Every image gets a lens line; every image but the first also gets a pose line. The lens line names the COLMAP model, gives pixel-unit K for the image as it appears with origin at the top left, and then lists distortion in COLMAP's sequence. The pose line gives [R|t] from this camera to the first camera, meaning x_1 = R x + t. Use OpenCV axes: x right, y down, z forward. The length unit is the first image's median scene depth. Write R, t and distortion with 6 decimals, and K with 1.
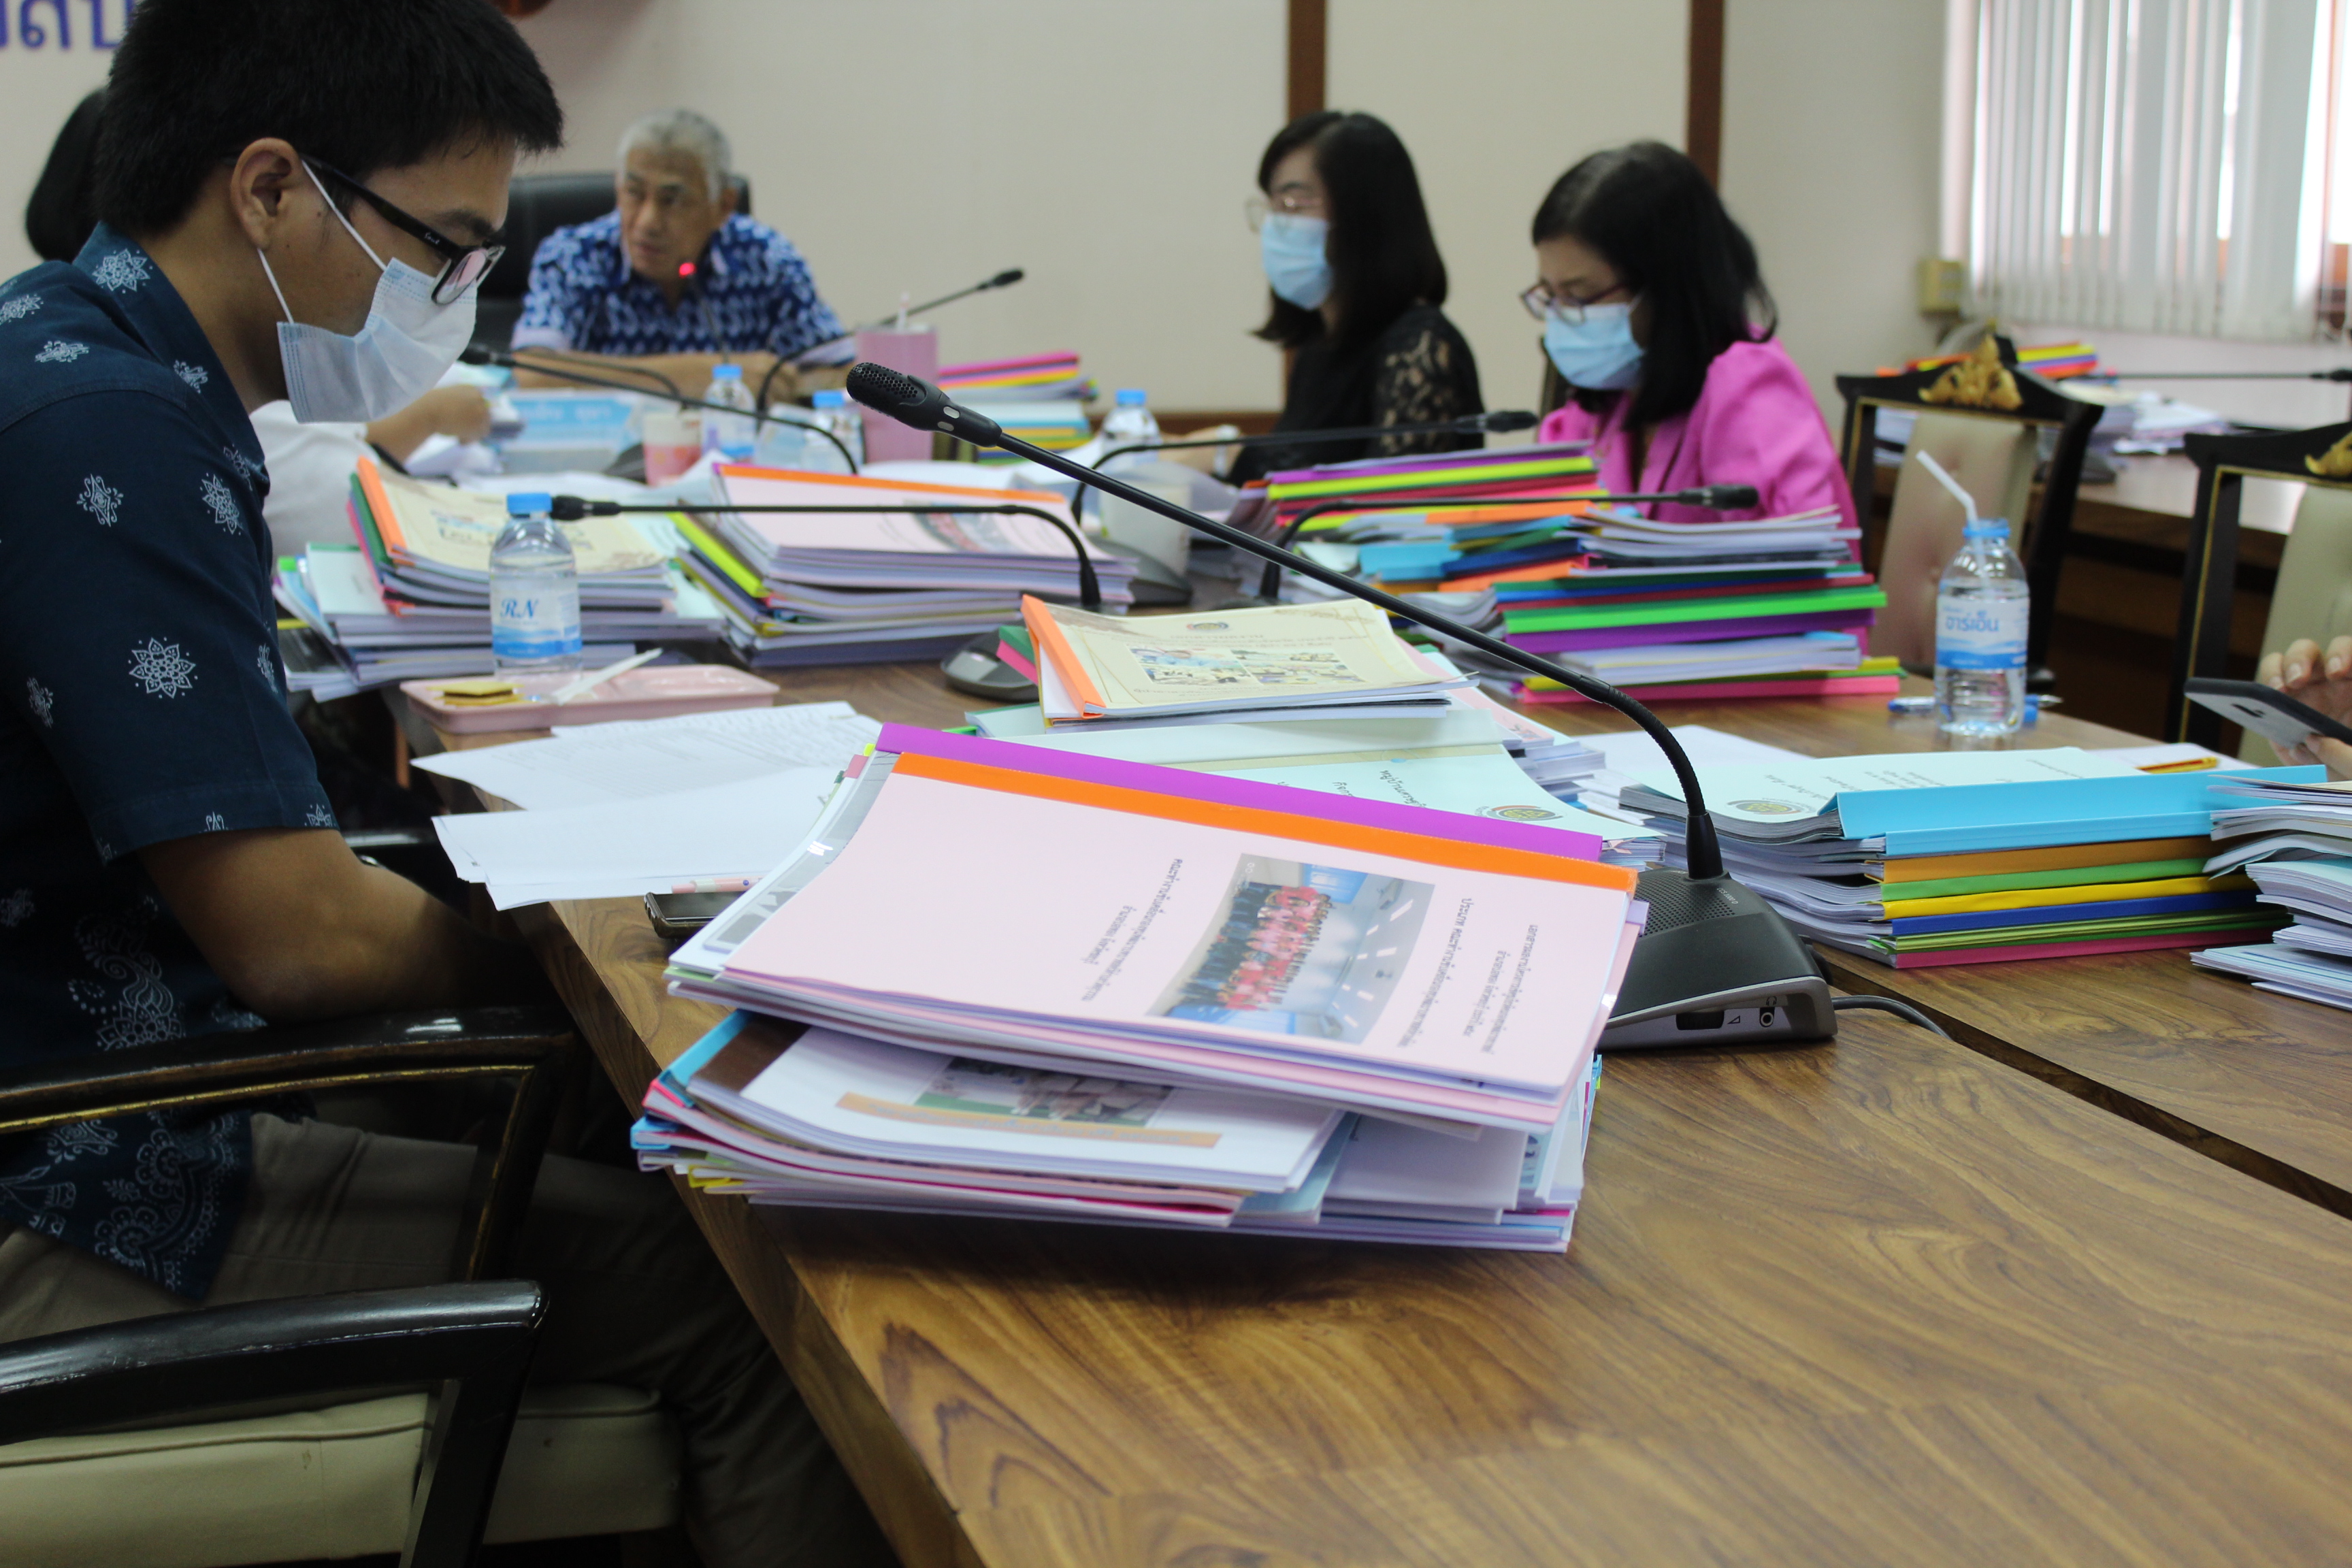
lens RADIAL K [[3416.9, 0, 1176.0], [0, 3416.9, 784.0], [0, 0, 1]] dist [-0.048777, 0.099220]
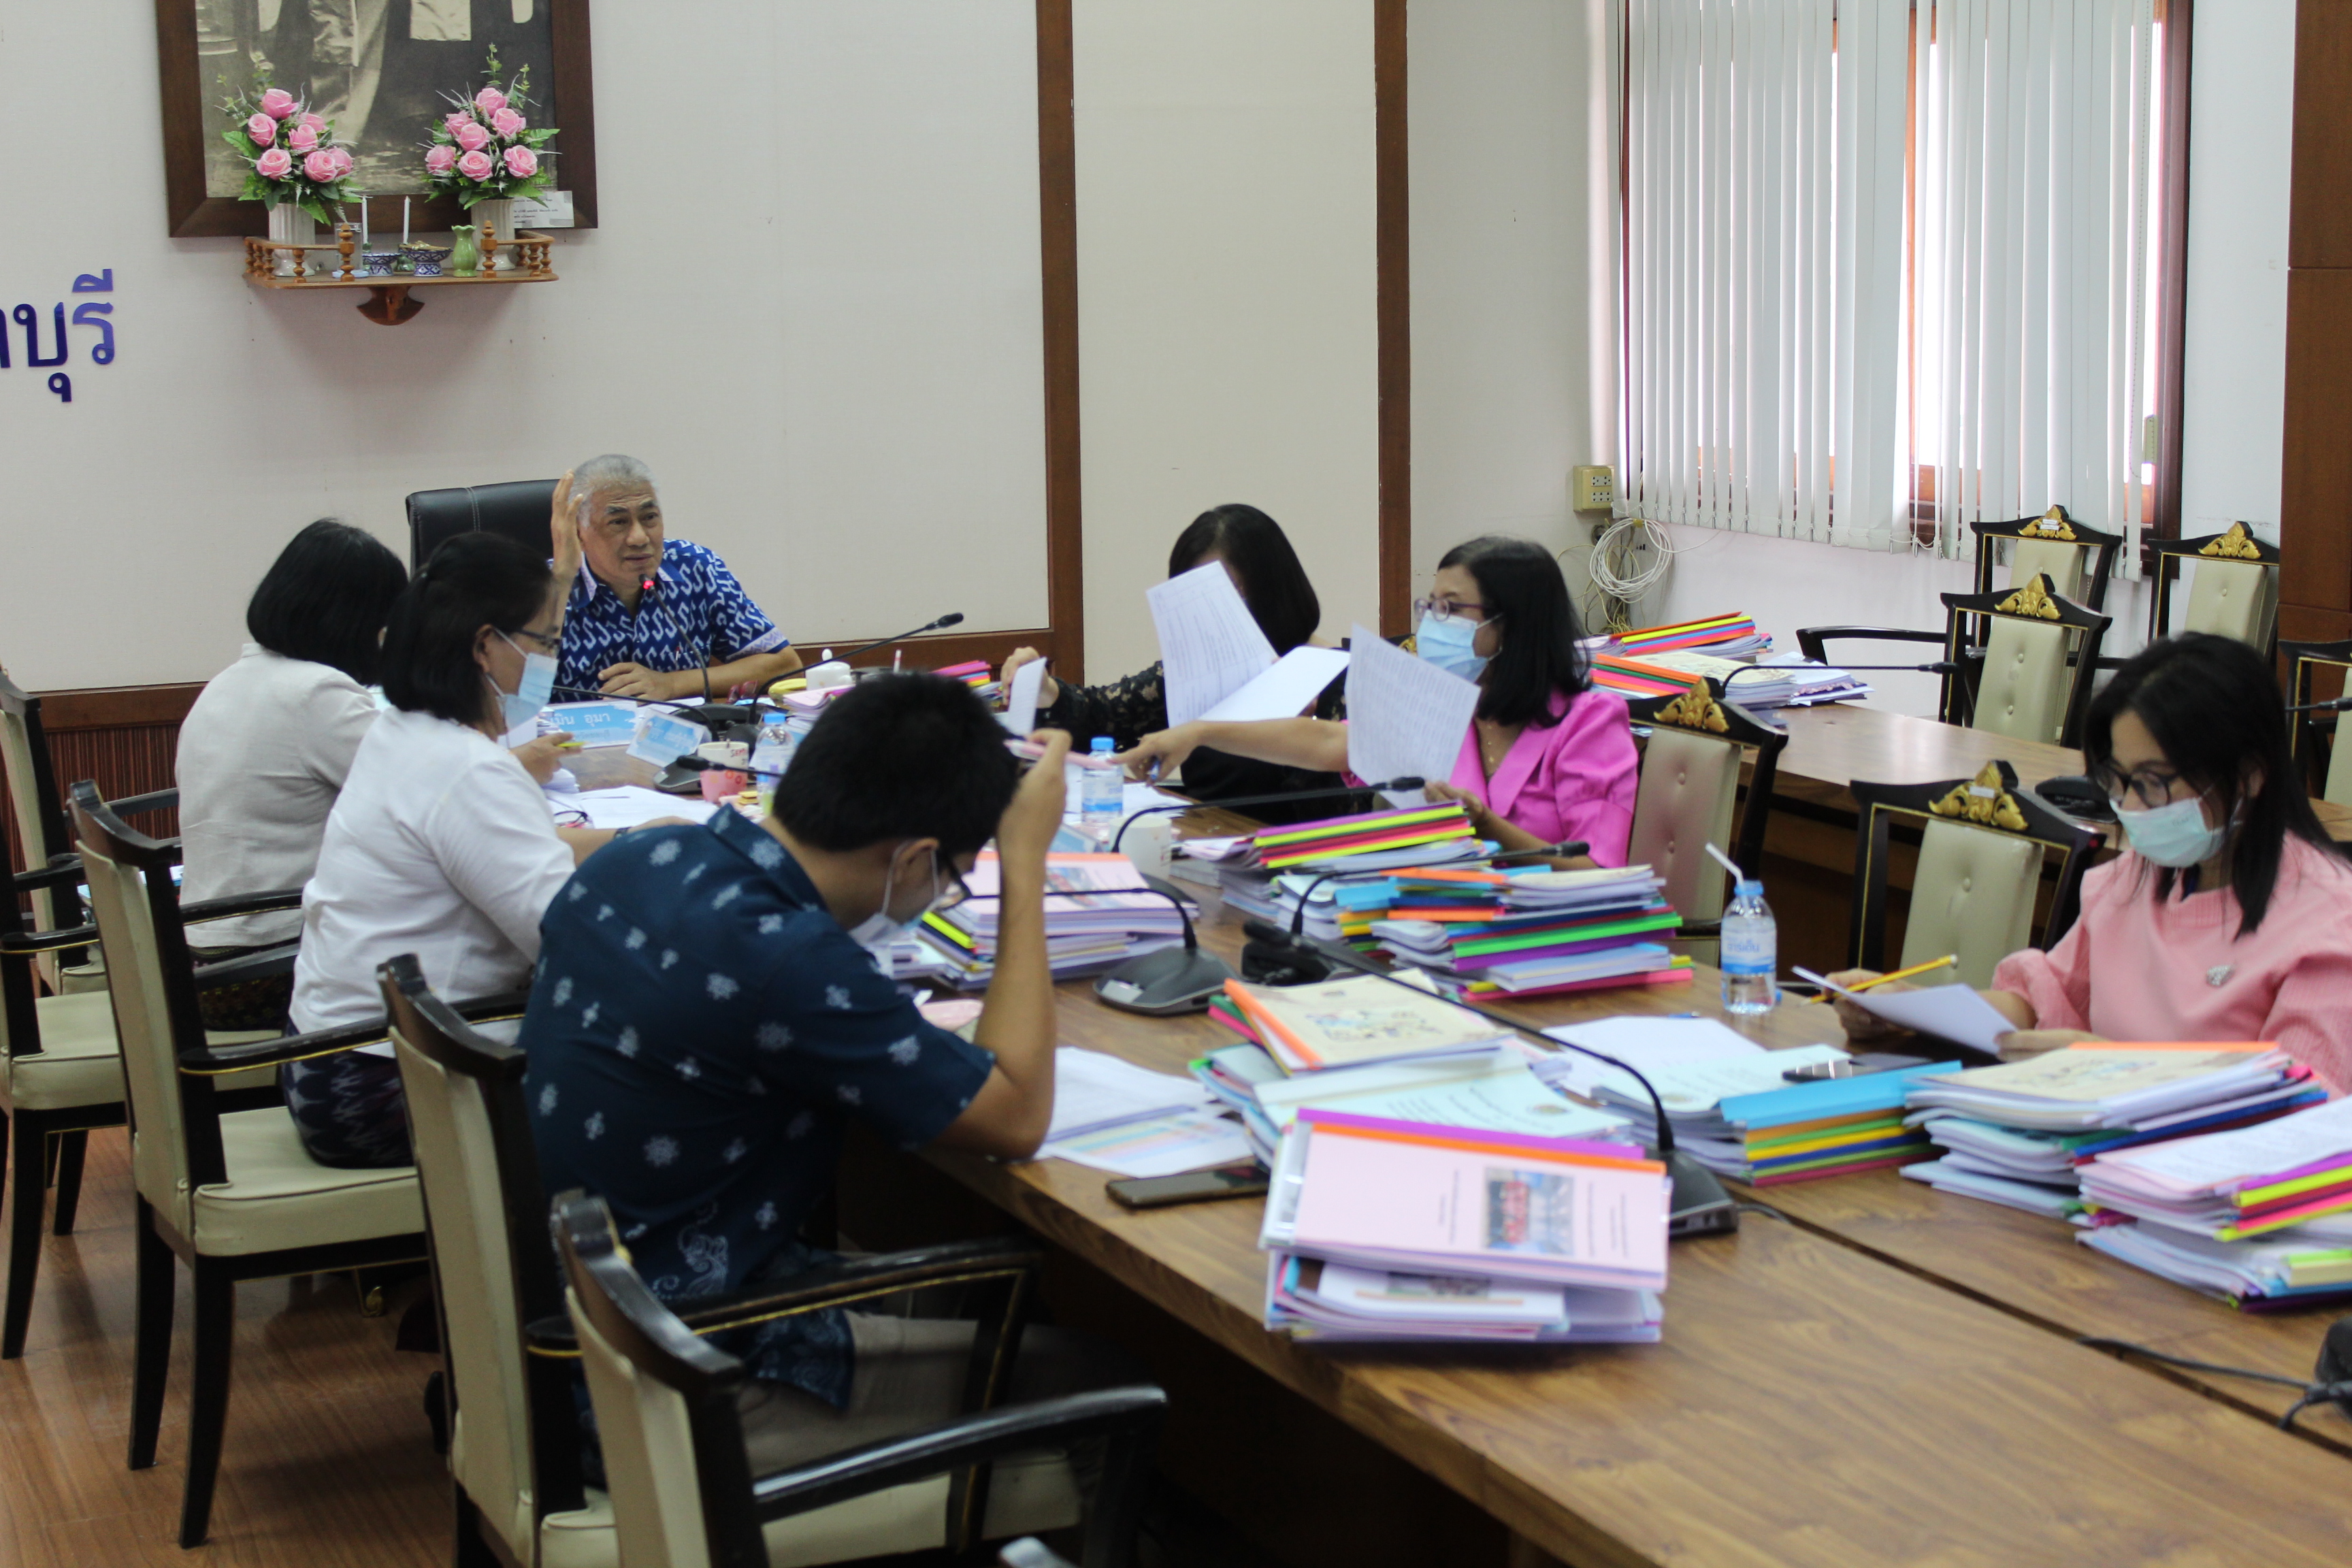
lens RADIAL K [[3579.0, 0, 1176.0], [0, 3579.0, 784.0], [0, 0, 1]] dist [-0.028203, 0.149075]
pose [[0.991807, -0.040406, 0.121185, -0.422611], [0.042903, 0.998916, -0.018062, -0.181431], [-0.120324, 0.023113, 0.992466, -1.186893]]
